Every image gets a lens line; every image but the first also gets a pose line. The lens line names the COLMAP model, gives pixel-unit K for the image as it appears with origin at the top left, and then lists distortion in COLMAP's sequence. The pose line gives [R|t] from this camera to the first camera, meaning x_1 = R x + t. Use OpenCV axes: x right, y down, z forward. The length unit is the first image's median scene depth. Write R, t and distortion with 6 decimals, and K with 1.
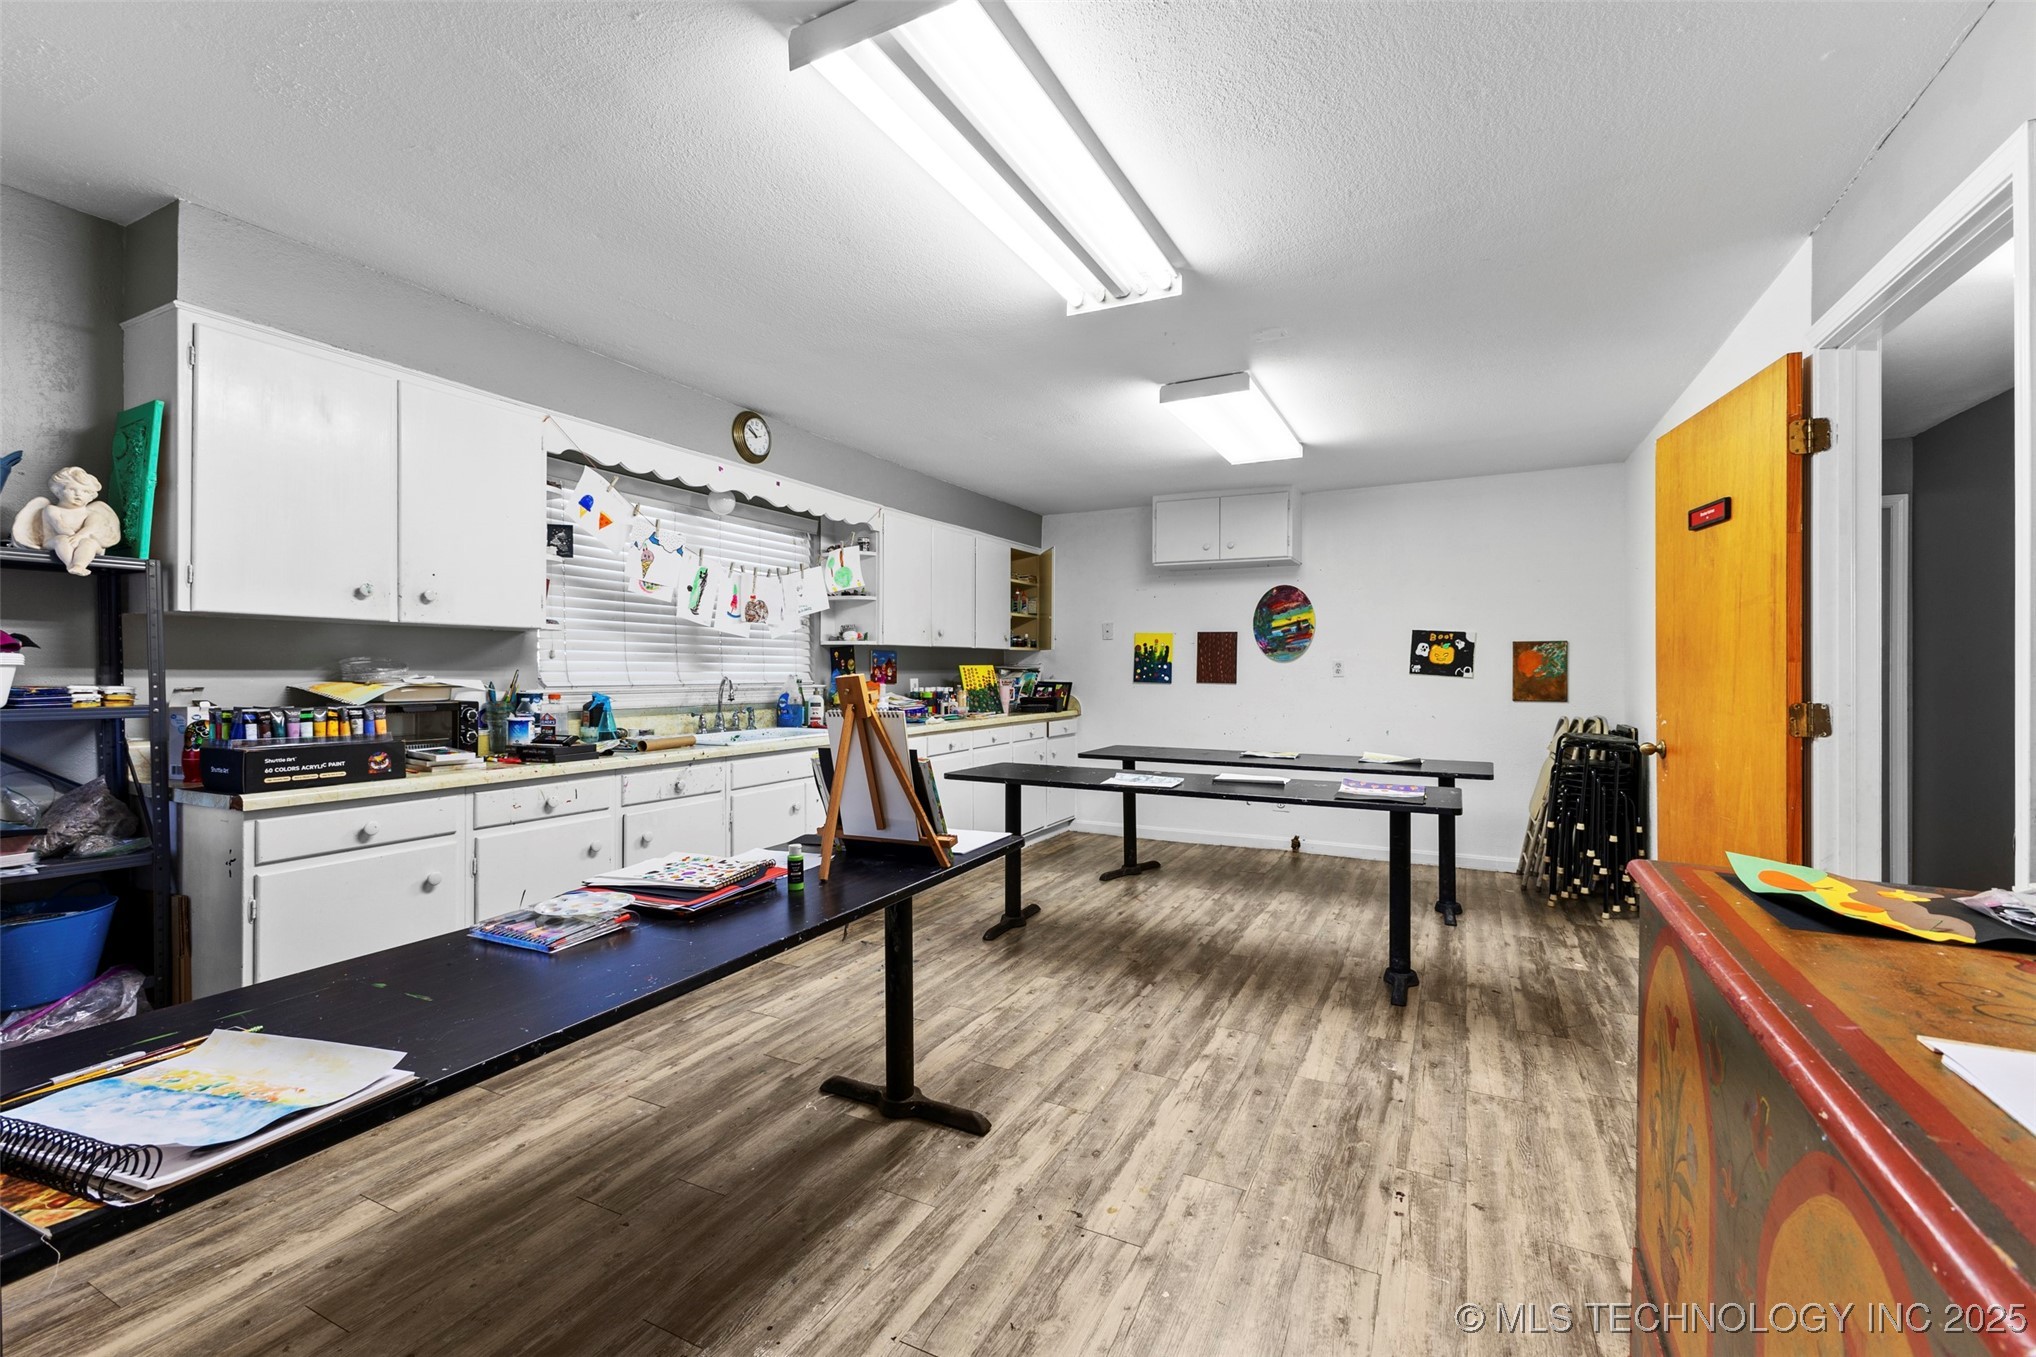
lens RADIAL K [[889.1, 0, 1016.2], [0, 889.1, 675.7], [0, 0, 1]] dist [0.008833, -0.000622]
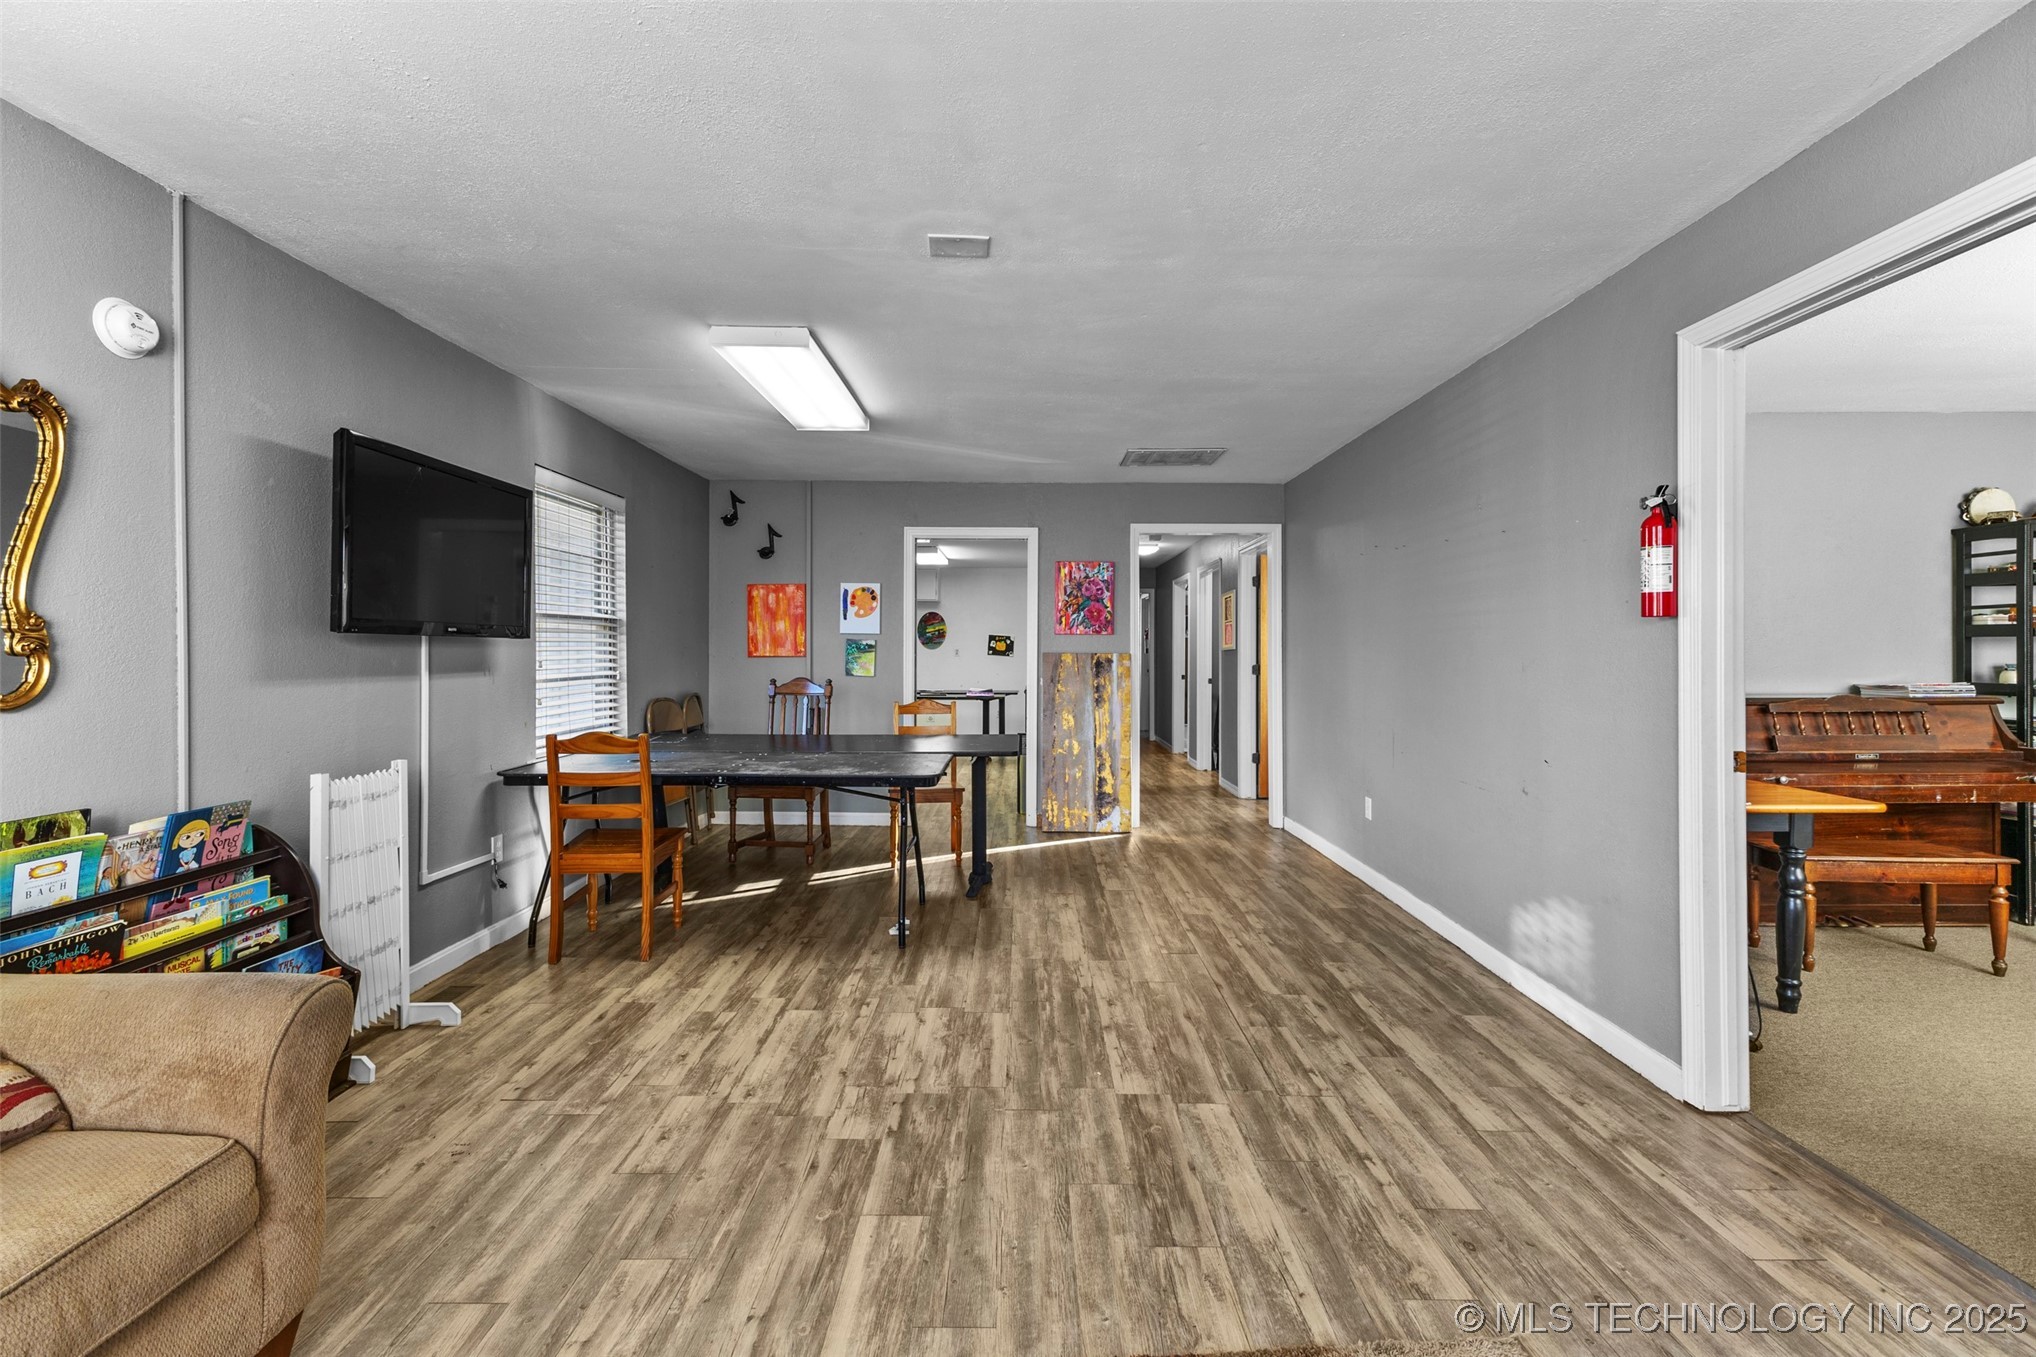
lens RADIAL K [[889.1, 0, 1016.2], [0, 889.1, 675.7], [0, 0, 1]] dist [0.008833, -0.000622]
pose [[0.889313, 0.004440, 0.457277, -0.527173], [-0.009775, 0.999909, 0.009302, 0.029967], [-0.457194, -0.012743, 0.889276, -1.055004]]
